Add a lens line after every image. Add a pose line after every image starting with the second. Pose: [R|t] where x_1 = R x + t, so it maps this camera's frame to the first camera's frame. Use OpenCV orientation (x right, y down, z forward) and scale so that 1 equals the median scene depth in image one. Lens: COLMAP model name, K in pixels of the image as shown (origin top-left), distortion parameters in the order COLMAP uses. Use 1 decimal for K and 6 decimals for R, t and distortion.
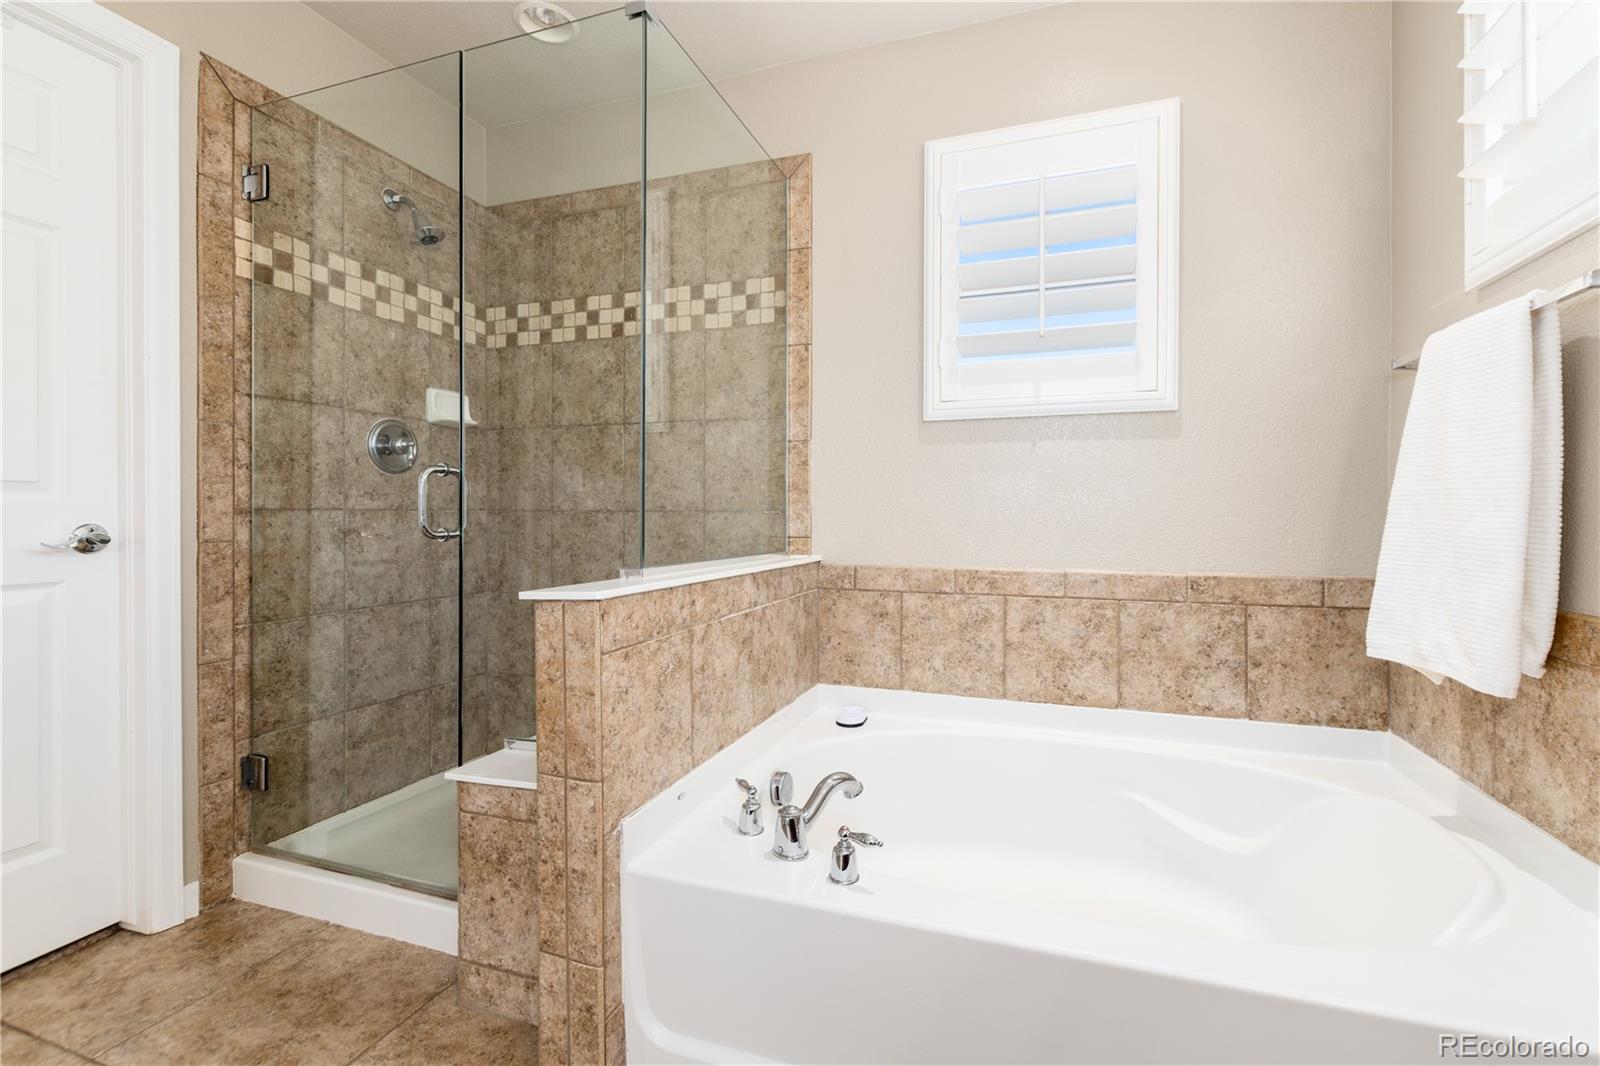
lens RADIAL K [[705.4, 0, 811.7], [0, 705.4, 516.2], [0, 0, 1]] dist [0.005045, -0.002803]
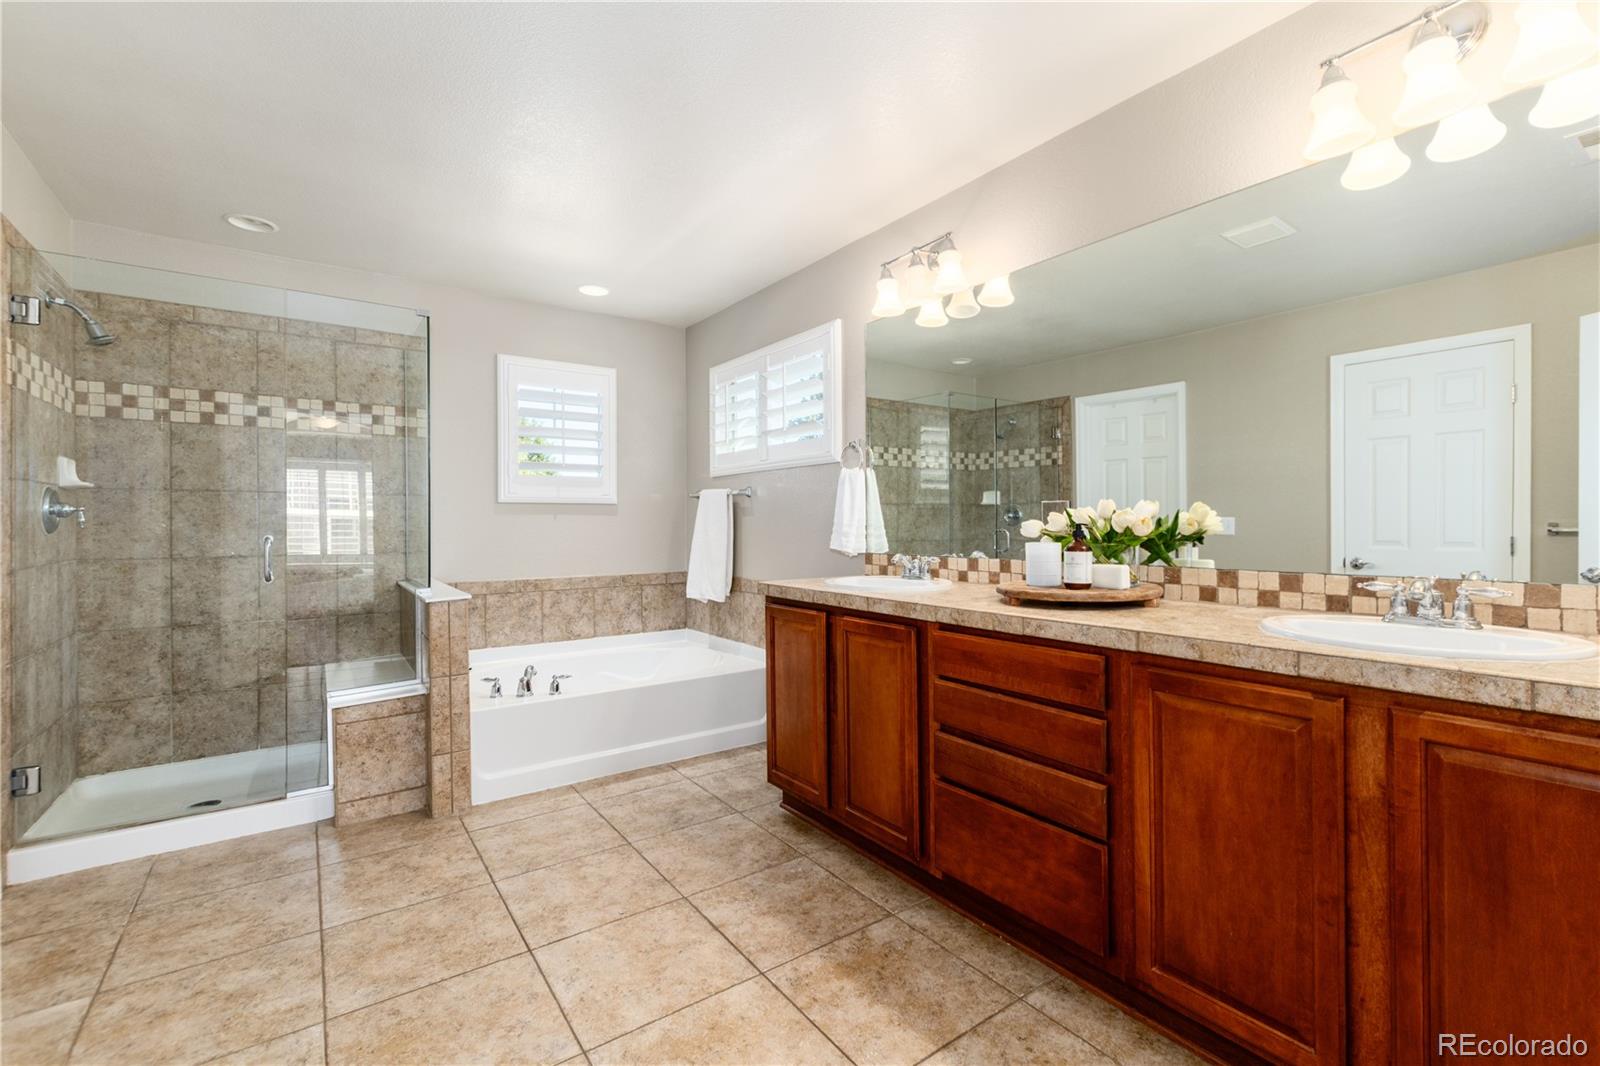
lens RADIAL K [[705.4, 0, 805.1], [0, 705.4, 529.2], [0, 0, 1]] dist [0.005045, -0.002803]
pose [[0.585561, -0.011181, 0.810551, -0.918535], [0.008012, 0.999936, 0.008006, -0.075142], [-0.810589, 0.001806, 0.585613, -0.787587]]
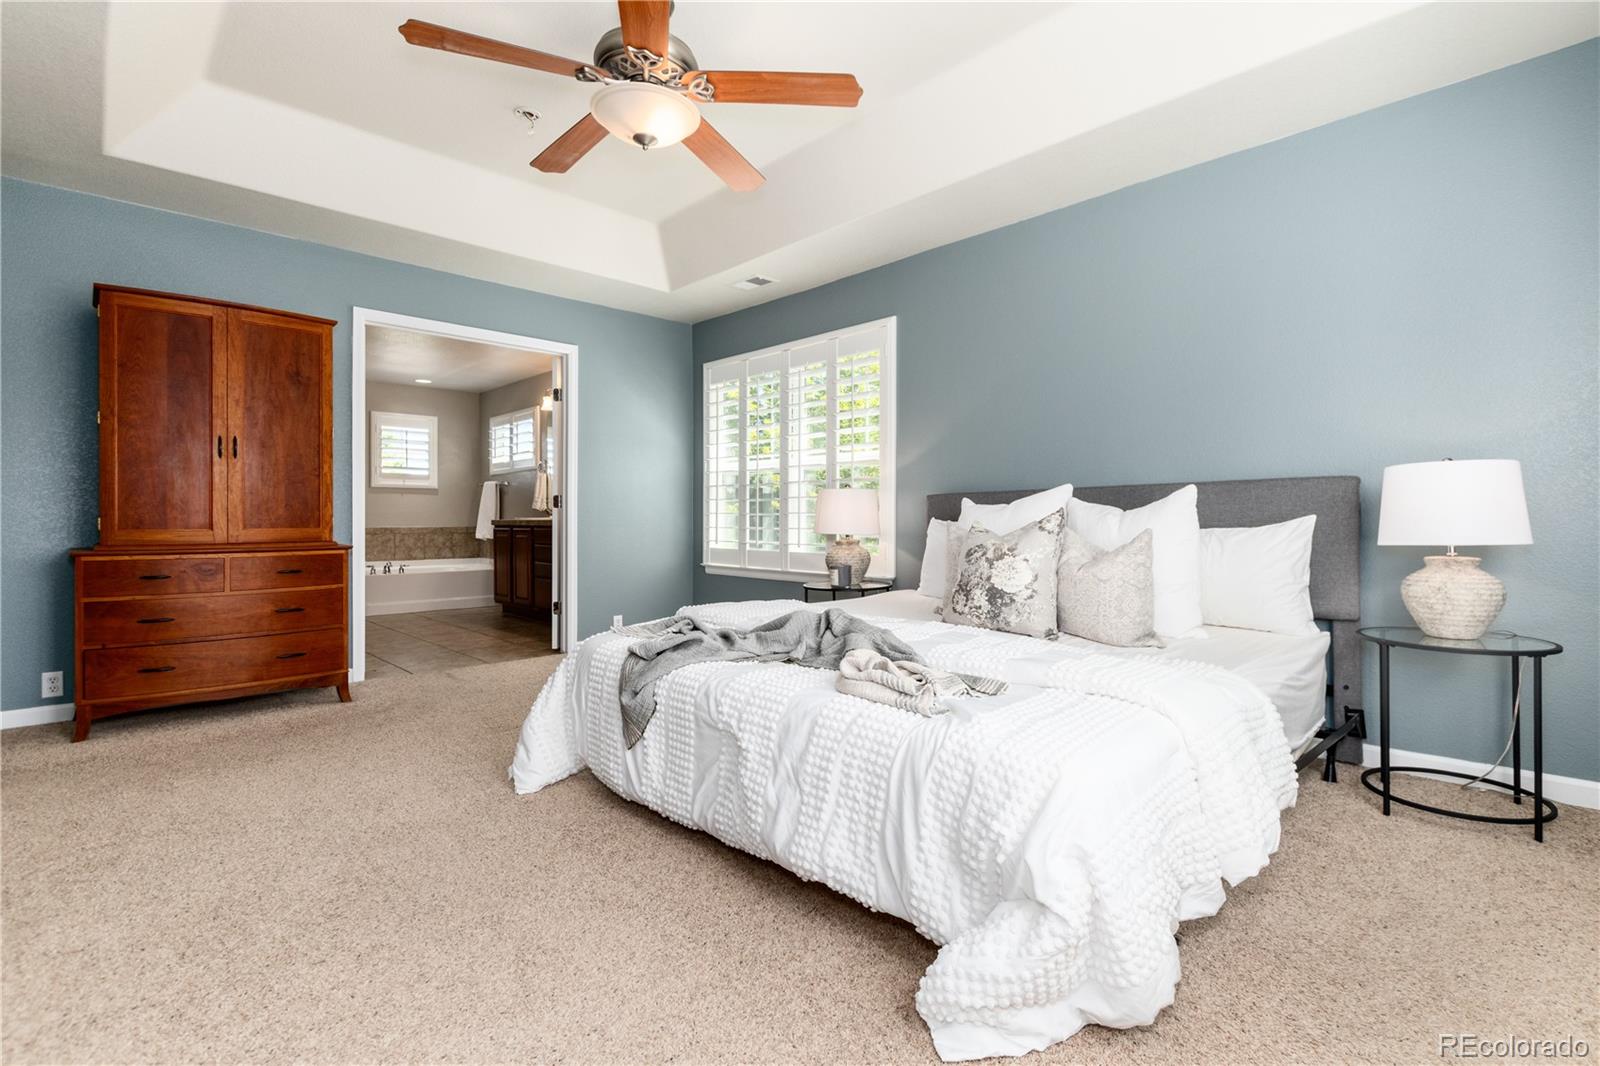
lens RADIAL K [[759.2, 0, 800.4], [0, 759.2, 527.5], [0, 0, 1]] dist [0.011224, -0.003742]
pose [[0.472216, -0.006009, 0.881462, -2.350985], [0.006466, 0.999973, 0.003353, 0.079486], [-0.881459, 0.004116, 0.472243, -2.923510]]
